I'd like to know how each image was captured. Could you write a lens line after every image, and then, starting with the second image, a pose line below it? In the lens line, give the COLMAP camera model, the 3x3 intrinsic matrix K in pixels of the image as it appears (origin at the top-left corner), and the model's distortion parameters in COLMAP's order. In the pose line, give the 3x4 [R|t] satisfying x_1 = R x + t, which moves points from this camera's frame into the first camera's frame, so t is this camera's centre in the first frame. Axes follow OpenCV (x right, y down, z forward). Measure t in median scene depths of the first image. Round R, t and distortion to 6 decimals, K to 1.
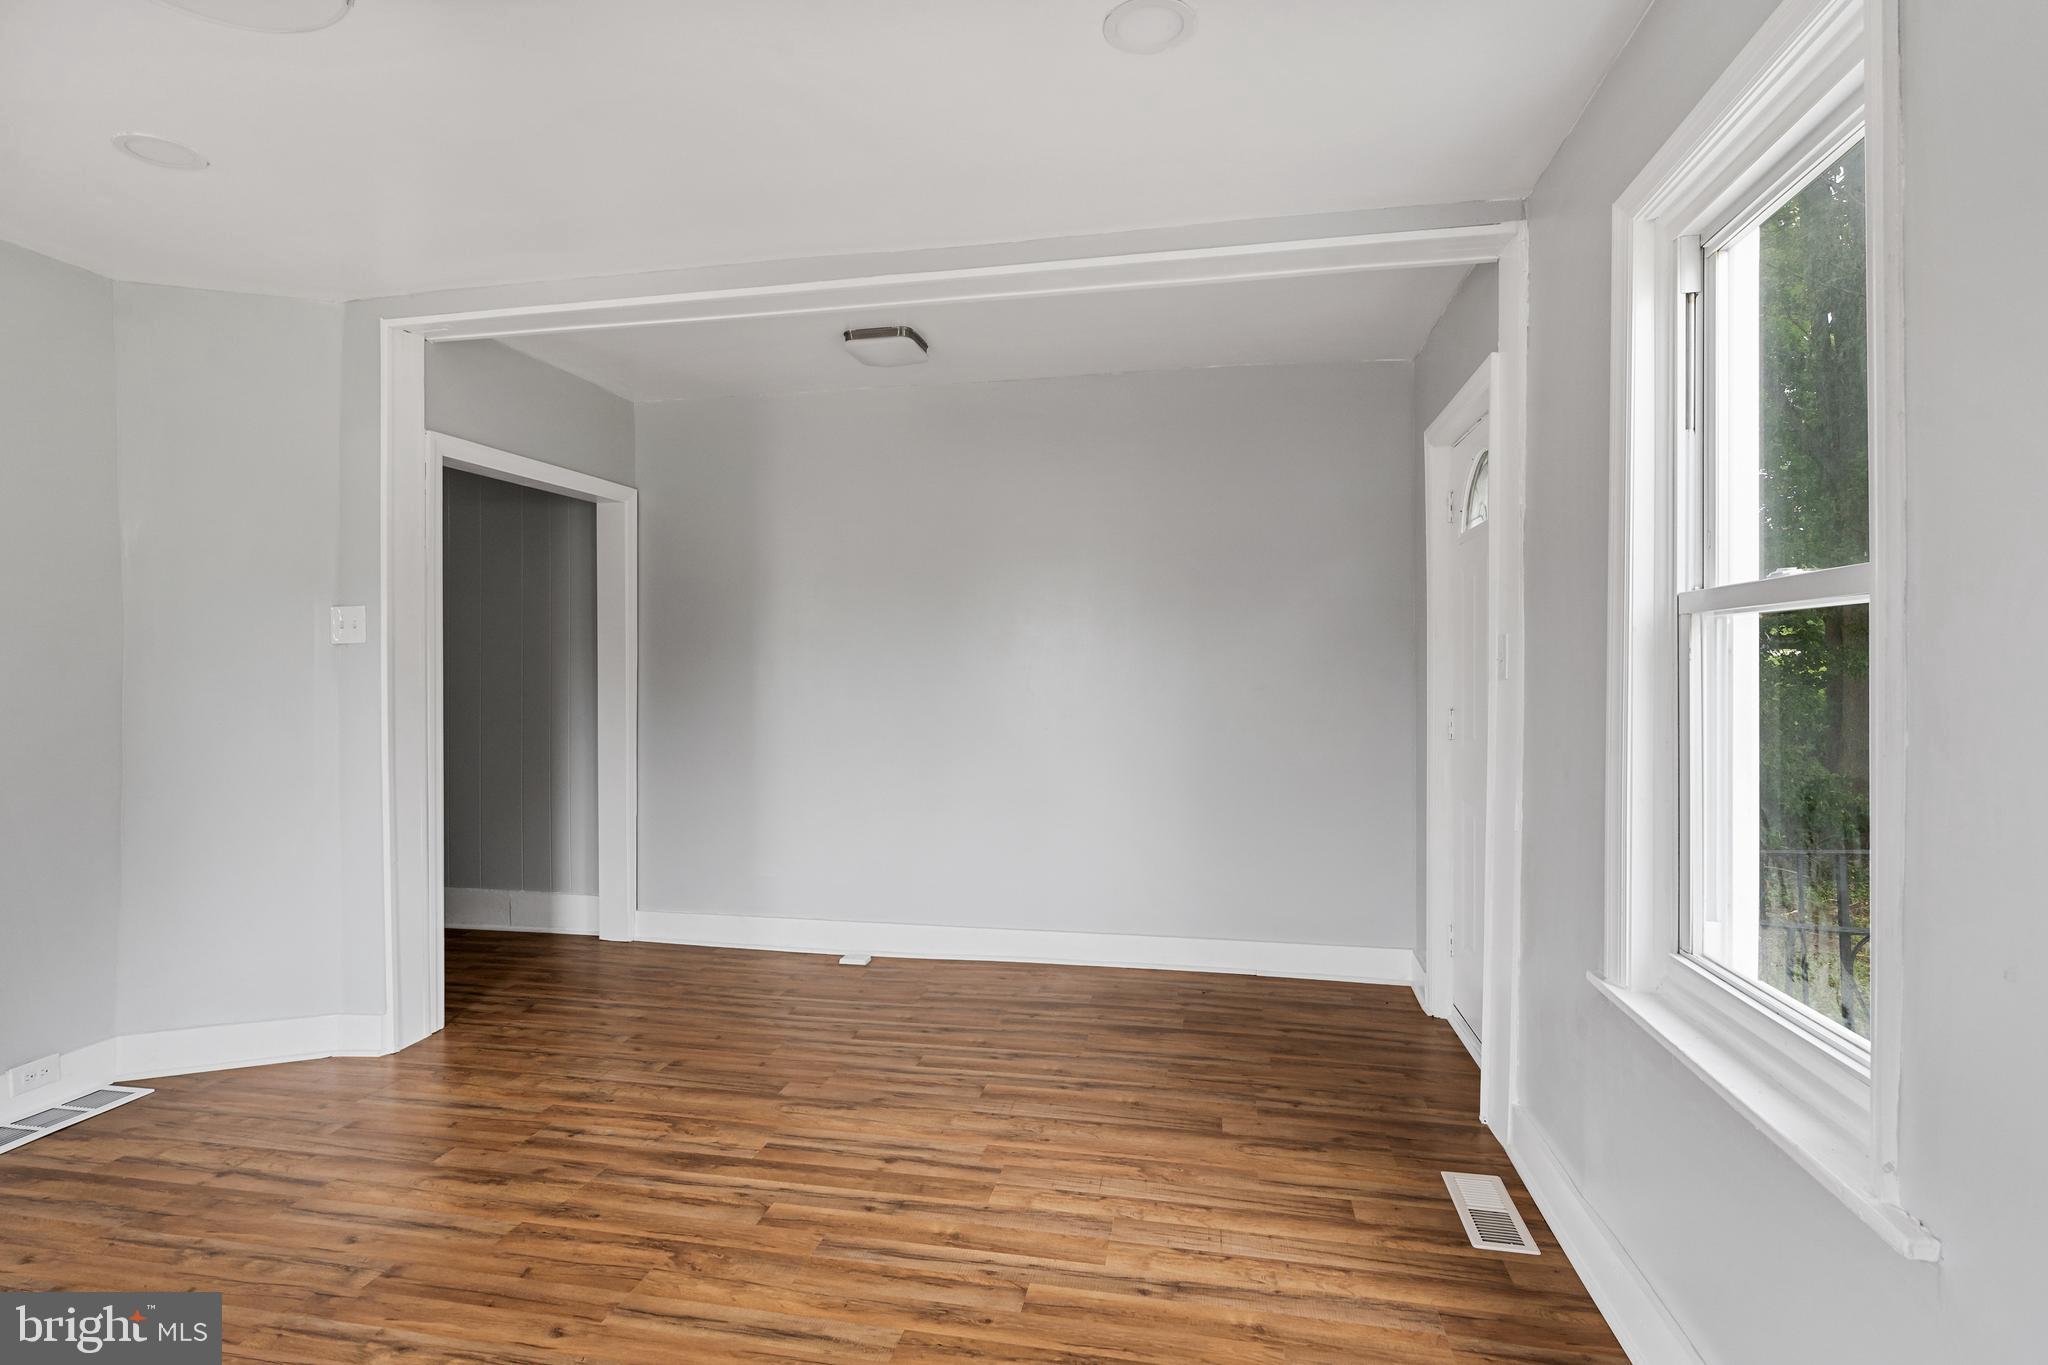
lens RADIAL K [[1029.5, 0, 1010.3], [0, 1029.5, 670.9], [0, 0, 1]] dist [-0.008890, 0.004617]
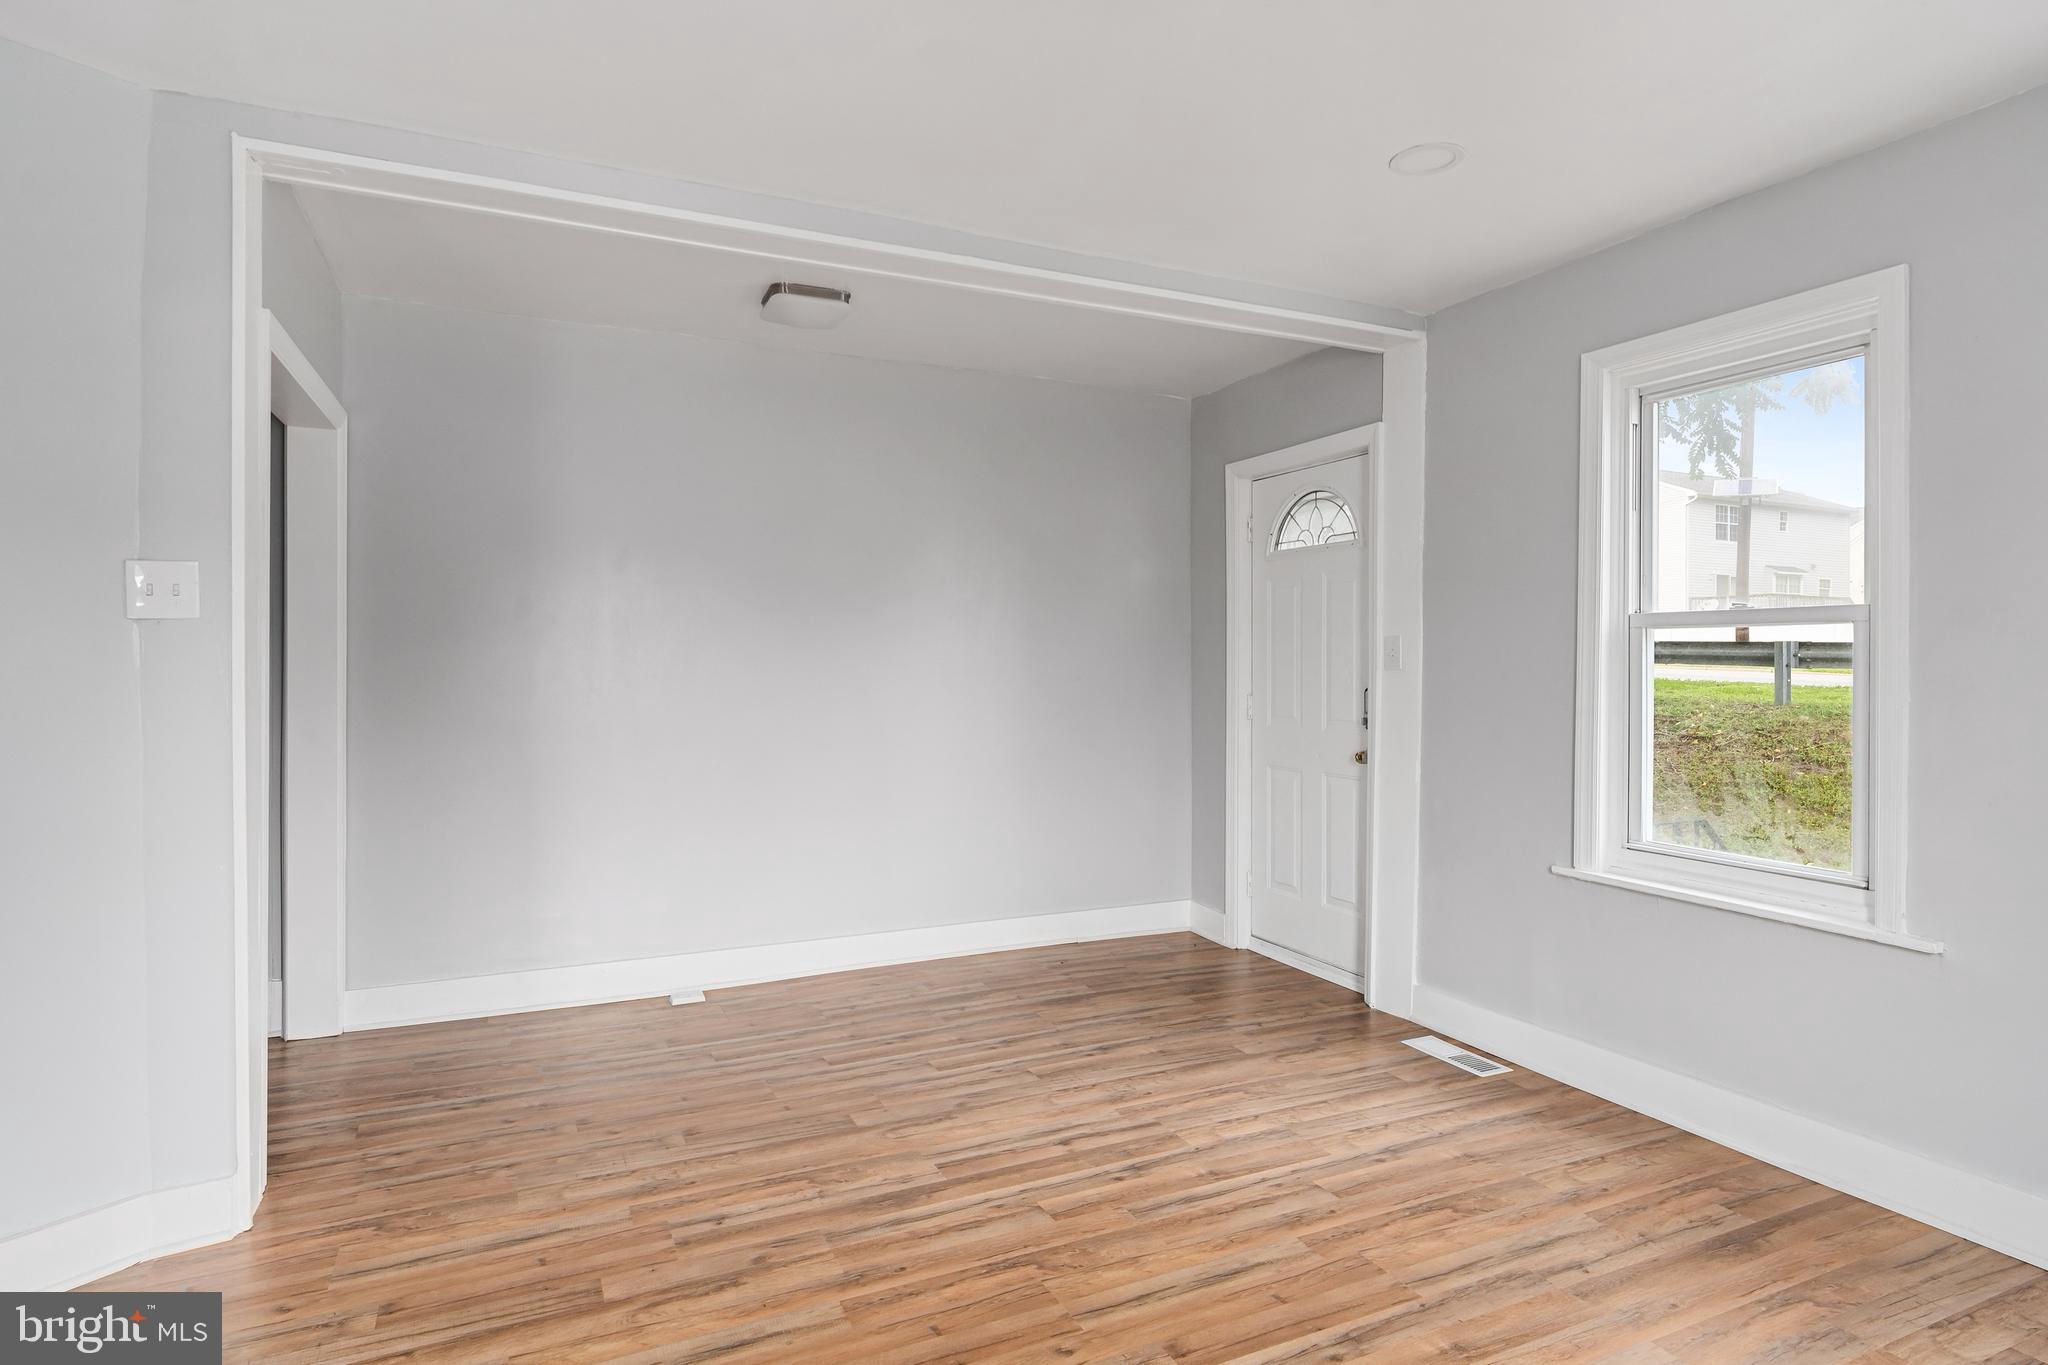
lens RADIAL K [[1106.2, 0, 1036.3], [0, 1106.2, 668.4], [0, 0, 1]] dist [-0.001926, -0.004130]
pose [[0.798470, -0.001065, 0.602033, -0.753894], [-0.001149, 0.999994, 0.003293, 0.001622], [-0.602033, -0.003321, 0.798464, 0.134088]]
